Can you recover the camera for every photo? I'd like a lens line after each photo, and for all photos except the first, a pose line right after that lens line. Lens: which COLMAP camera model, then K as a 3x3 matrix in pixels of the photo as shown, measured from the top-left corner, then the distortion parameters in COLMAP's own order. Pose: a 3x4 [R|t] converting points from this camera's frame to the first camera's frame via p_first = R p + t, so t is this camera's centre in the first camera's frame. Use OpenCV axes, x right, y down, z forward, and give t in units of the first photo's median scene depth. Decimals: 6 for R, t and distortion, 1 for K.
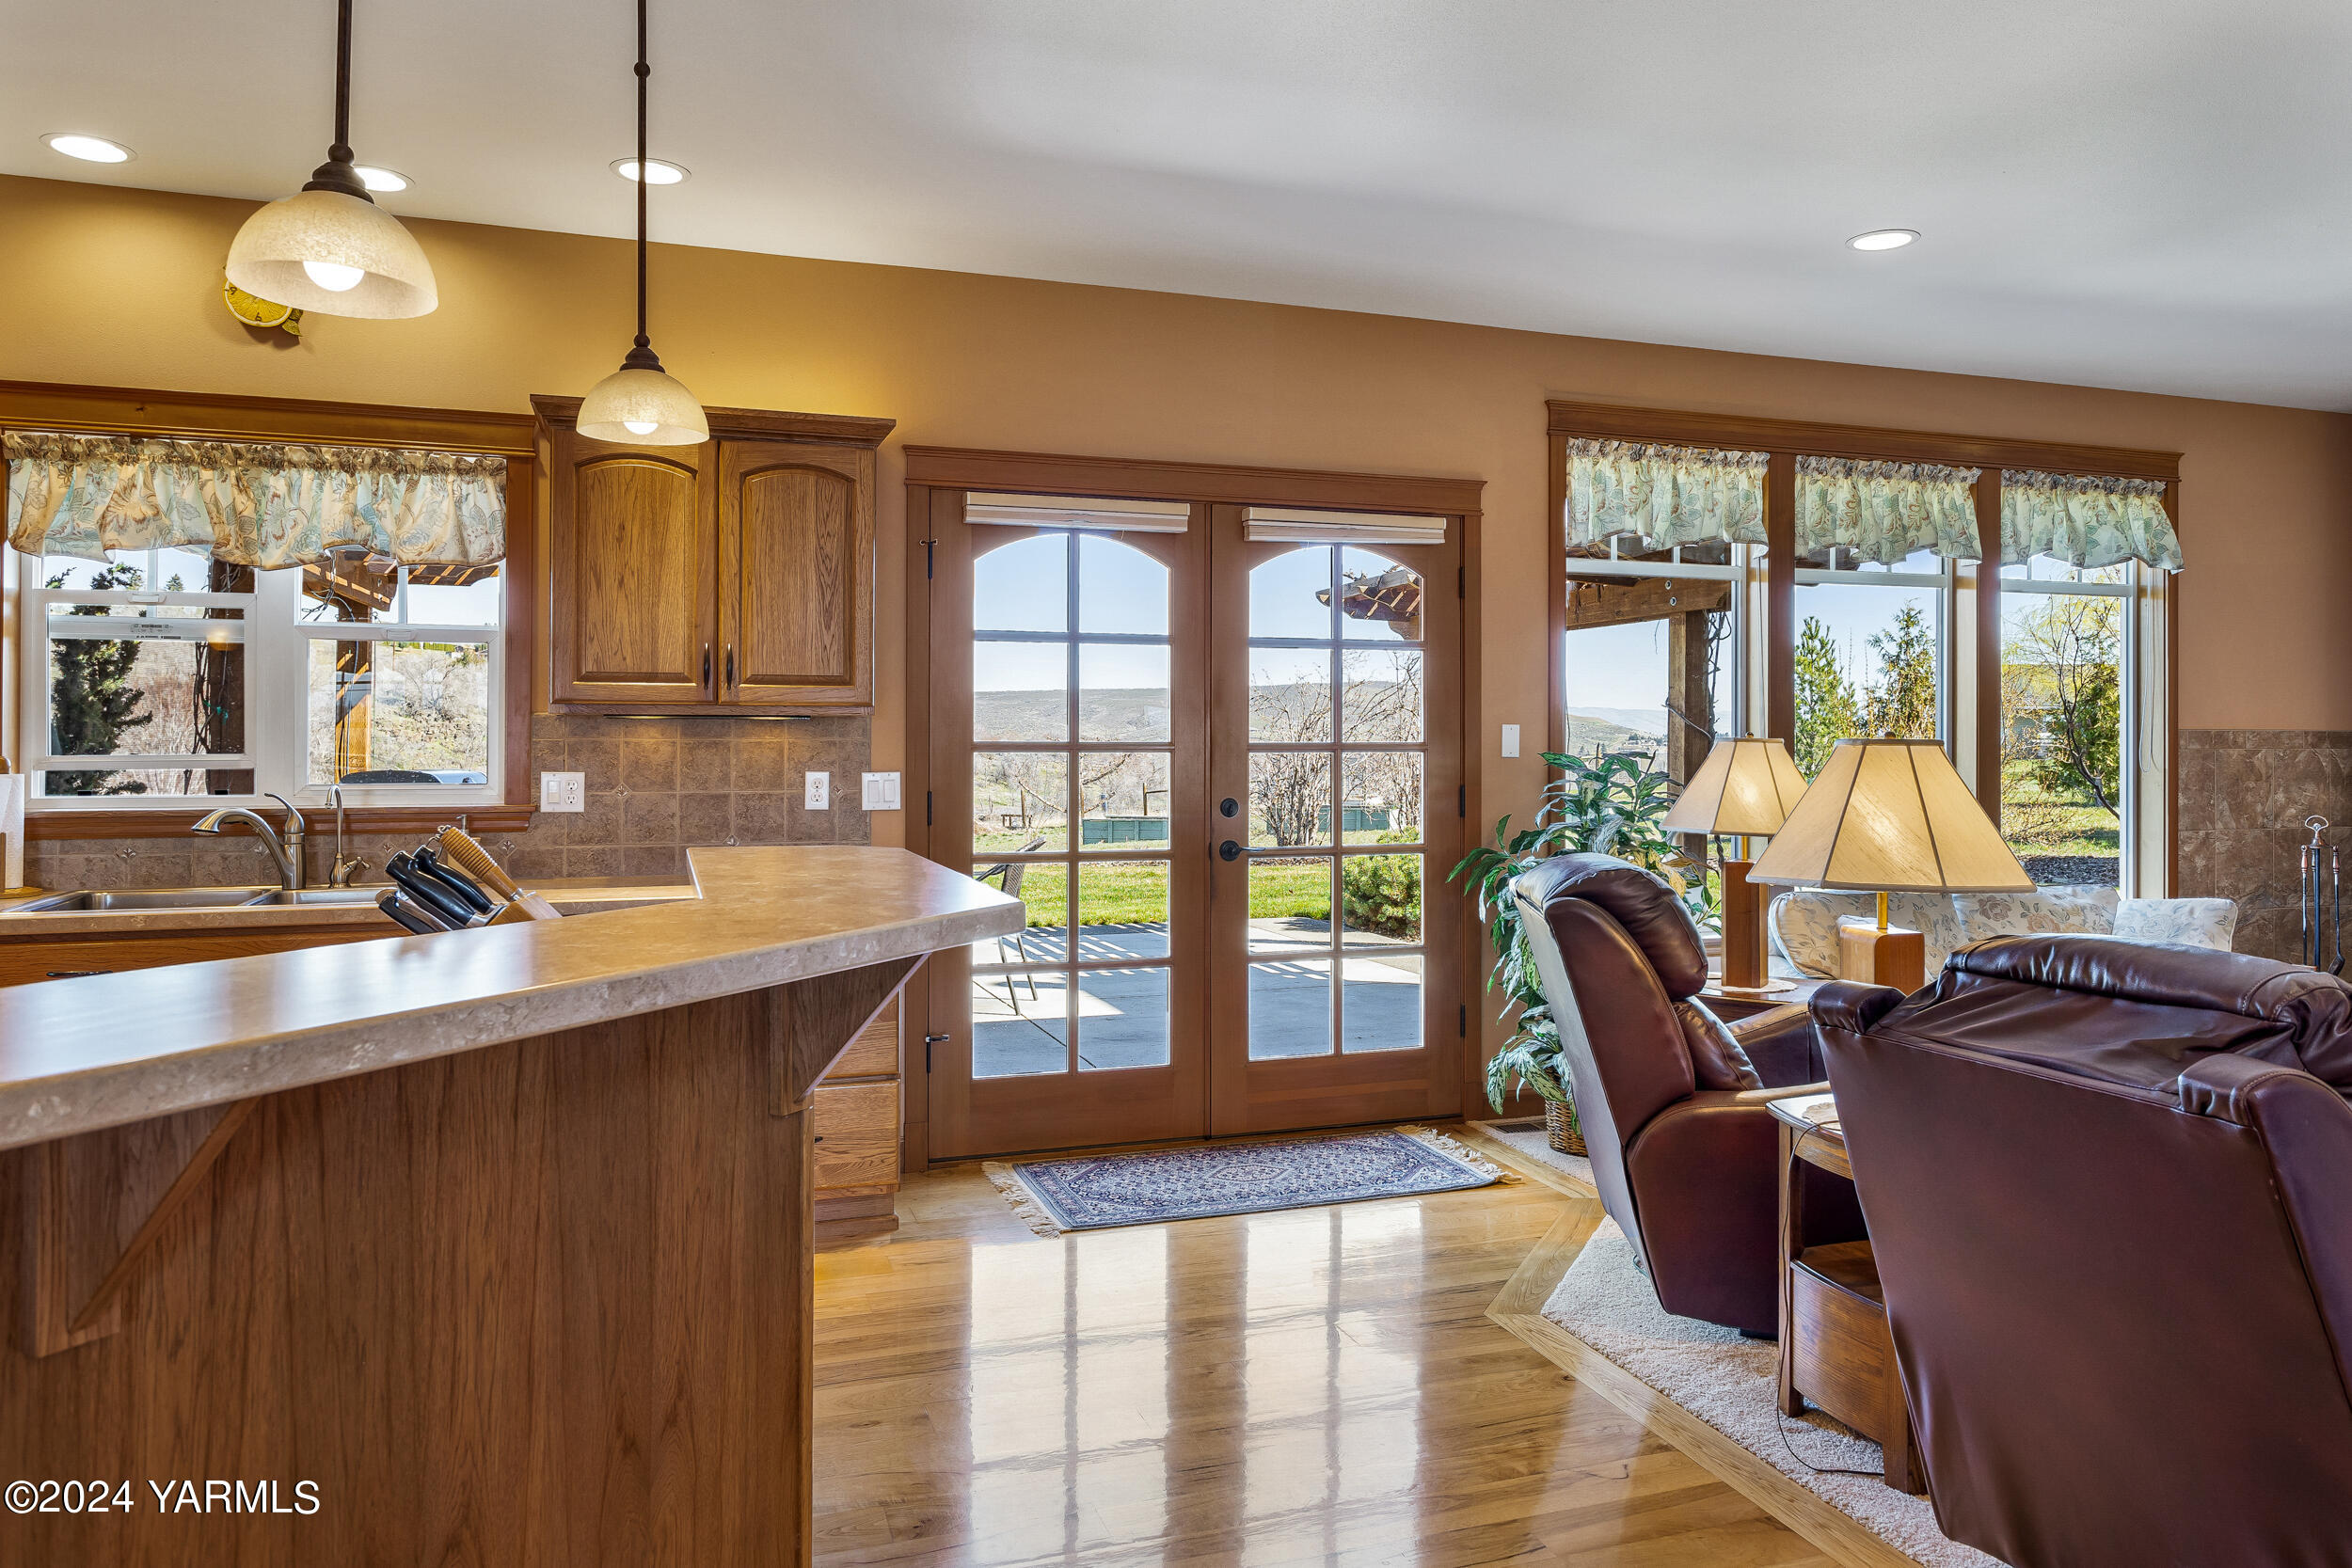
lens RADIAL K [[1587.4, 0, 1211.7], [0, 1587.4, 745.6], [0, 0, 1]] dist [-0.003667, 0.002842]
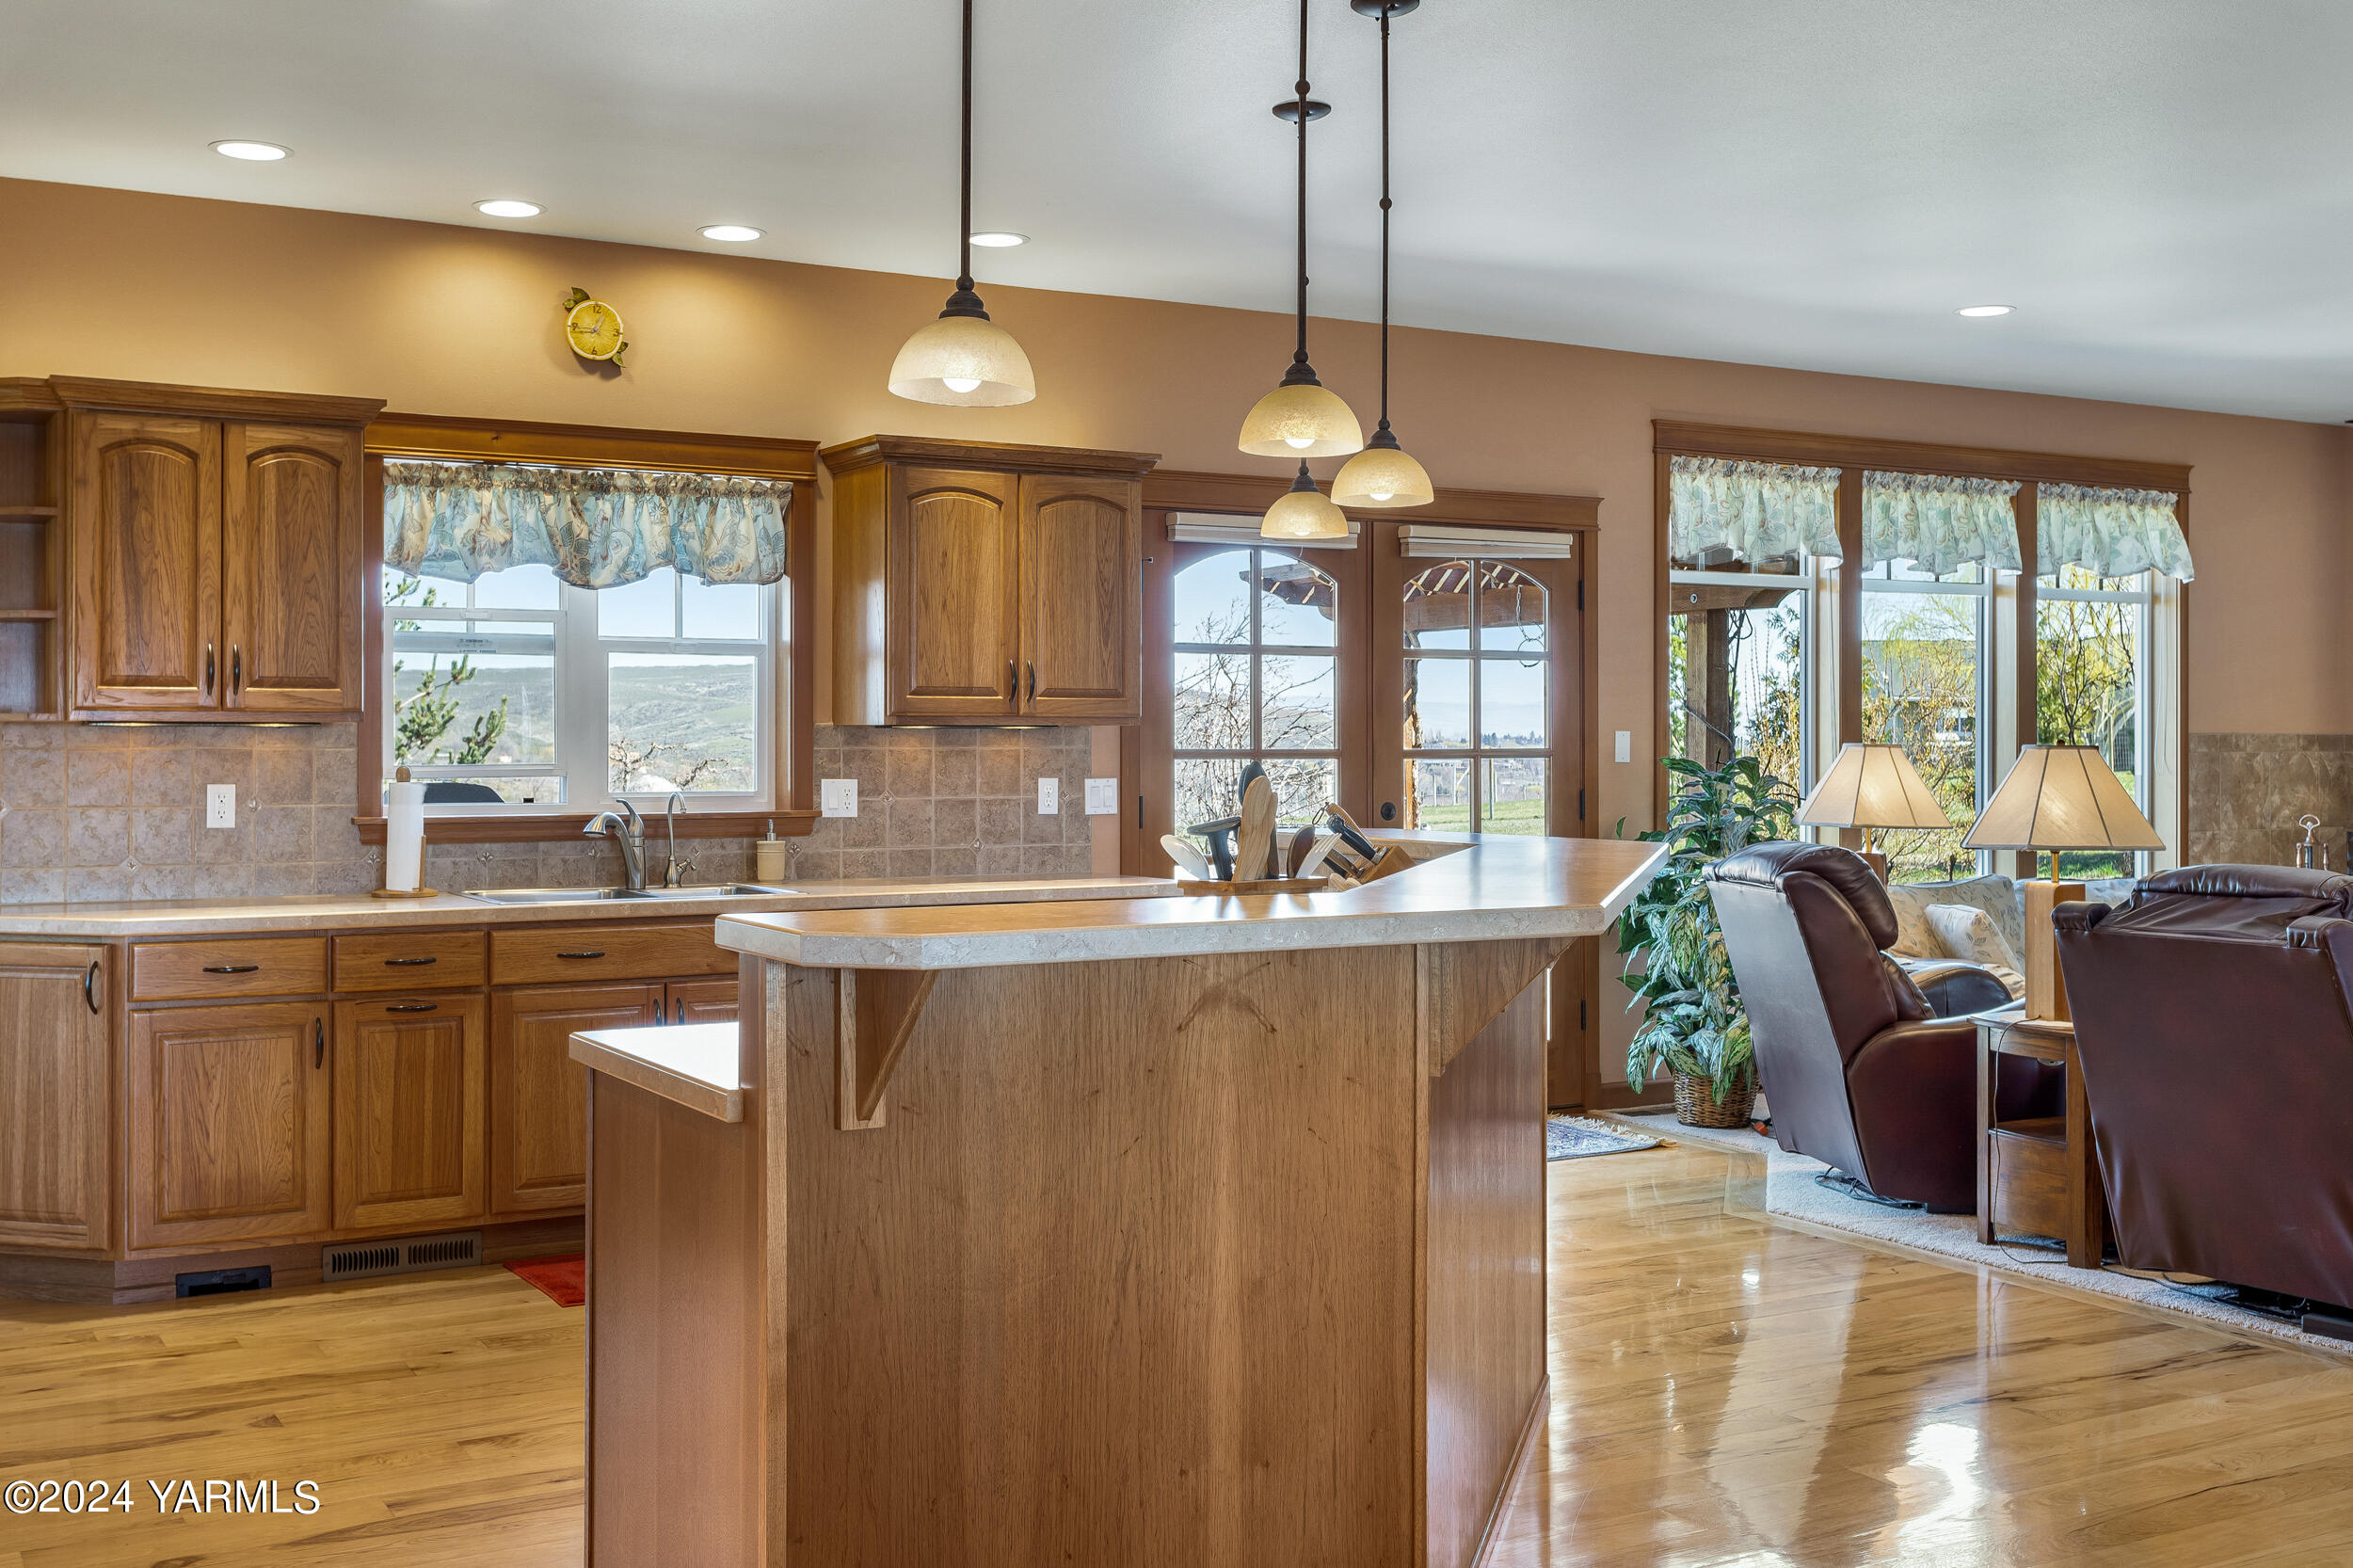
lens RADIAL K [[2454.8, 0, 1176.5], [0, 2454.8, 784.0], [0, 0, 1]] dist [0.010970, -0.018020]
pose [[0.981370, -0.006183, 0.192026, -0.471898], [0.003862, 0.999915, 0.012457, 0.000430], [-0.192086, -0.011484, 0.981311, -0.607953]]
